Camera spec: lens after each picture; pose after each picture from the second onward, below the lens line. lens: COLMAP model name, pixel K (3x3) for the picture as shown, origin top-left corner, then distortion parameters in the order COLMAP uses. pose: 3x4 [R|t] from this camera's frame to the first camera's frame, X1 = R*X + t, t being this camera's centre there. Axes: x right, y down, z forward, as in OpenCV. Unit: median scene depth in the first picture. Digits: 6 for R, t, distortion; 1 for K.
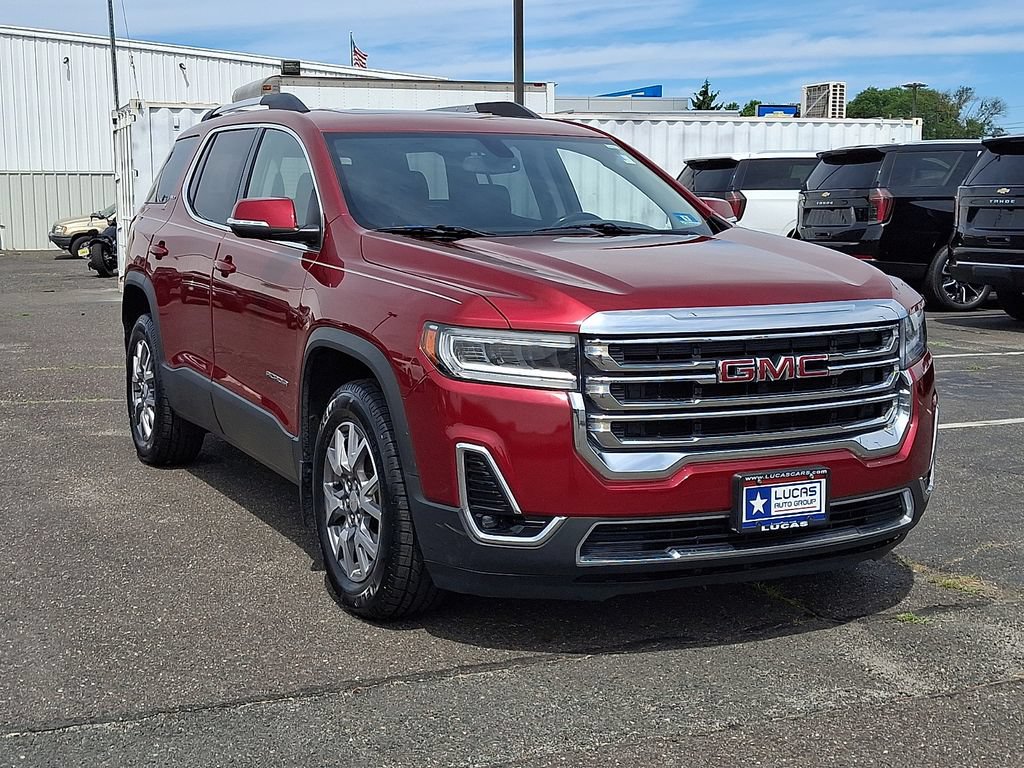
lens RADIAL K [[1381.3, 0, 512.0], [0, 1381.3, 384.0], [0, 0, 1]] dist [0.245476, -0.843420]
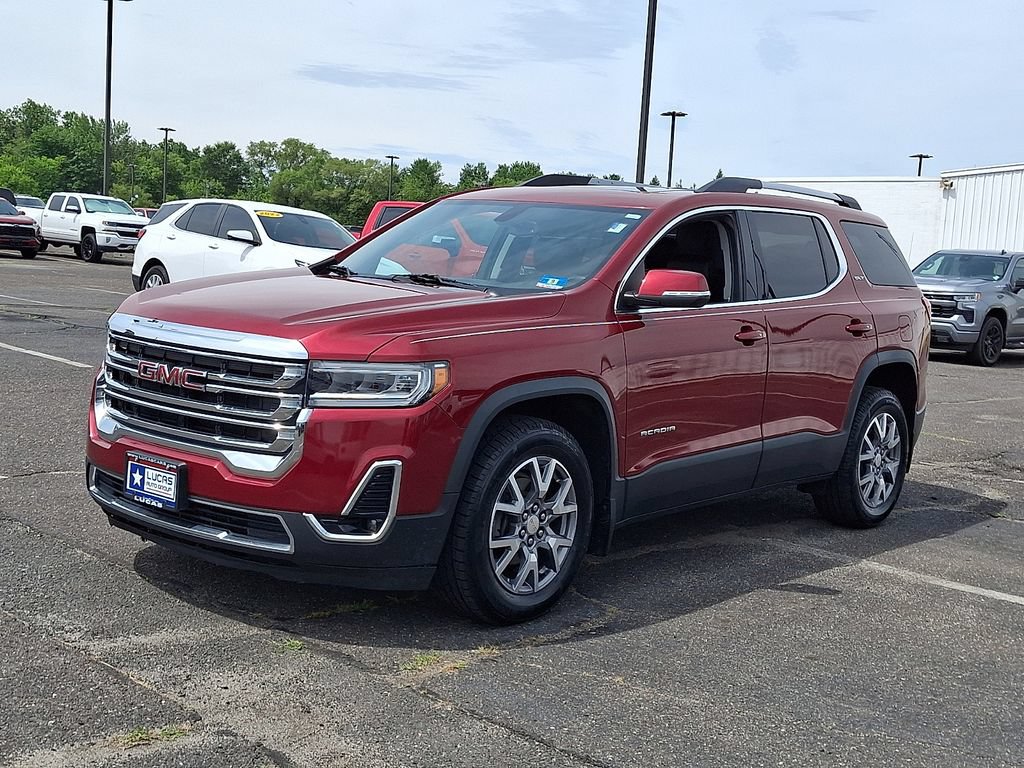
lens RADIAL K [[1278.2, 0, 512.0], [0, 1278.2, 384.0], [0, 0, 1]] dist [0.237937, -0.681178]
pose [[0.391203, 0.122945, -0.912055, 1.348439], [-0.185922, 0.981160, 0.052514, -0.119292], [0.901329, 0.149027, 0.406691, 0.806896]]
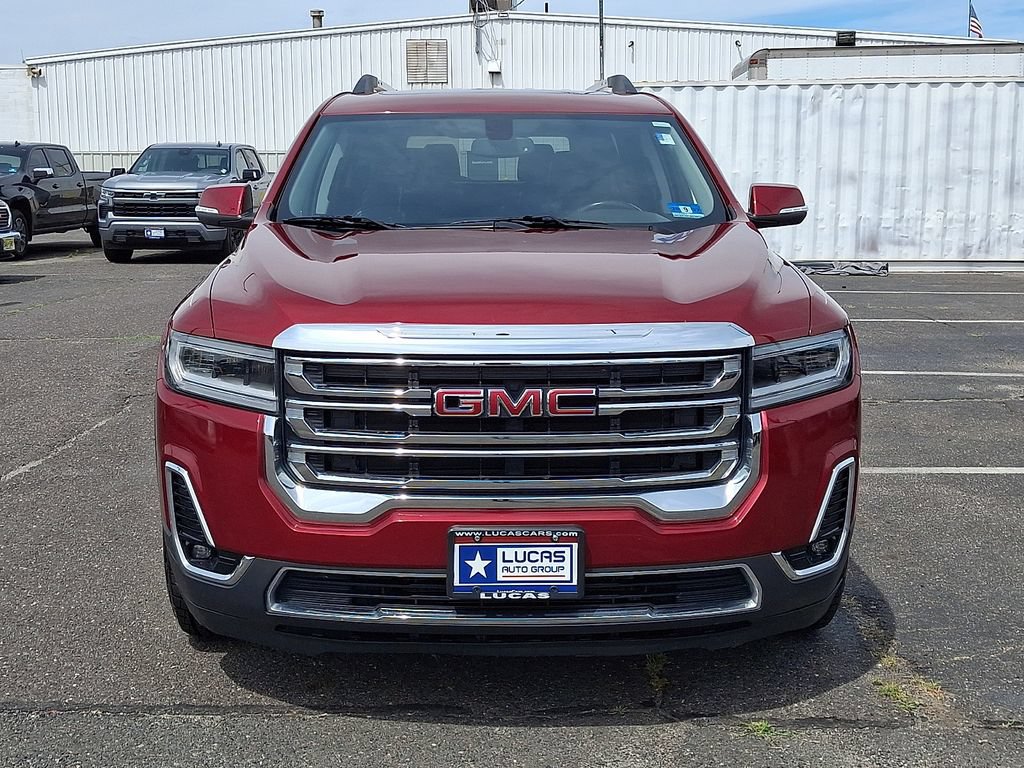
lens RADIAL K [[1321.6, 0, 512.0], [0, 1321.6, 384.0], [0, 0, 1]] dist [0.262092, -0.784049]
pose [[0.904745, 0.065723, -0.420853, 0.513236], [-0.054465, 0.997764, 0.038727, -0.052073], [0.422457, -0.012117, 0.906302, 0.293399]]
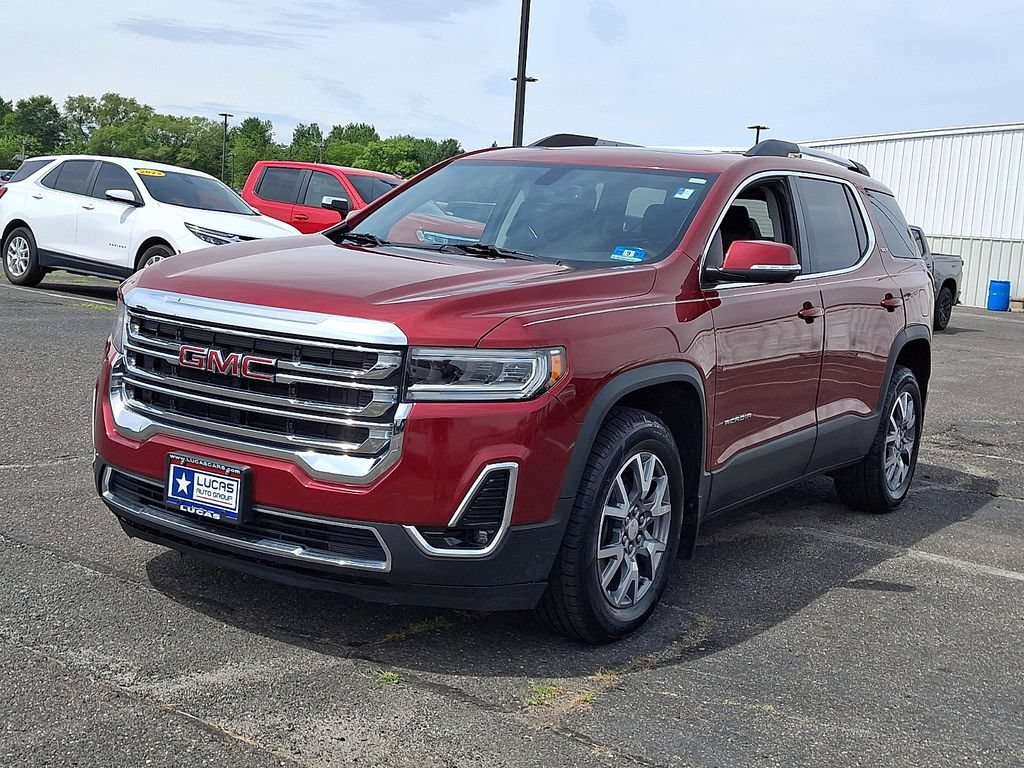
lens RADIAL K [[1278.2, 0, 512.0], [0, 1278.2, 384.0], [0, 0, 1]] dist [0.237937, -0.681178]
pose [[0.506453, 0.144195, -0.850125, 1.119279], [-0.187961, 0.980671, 0.054362, -0.088259], [0.841532, 0.132258, 0.523767, 0.675914]]
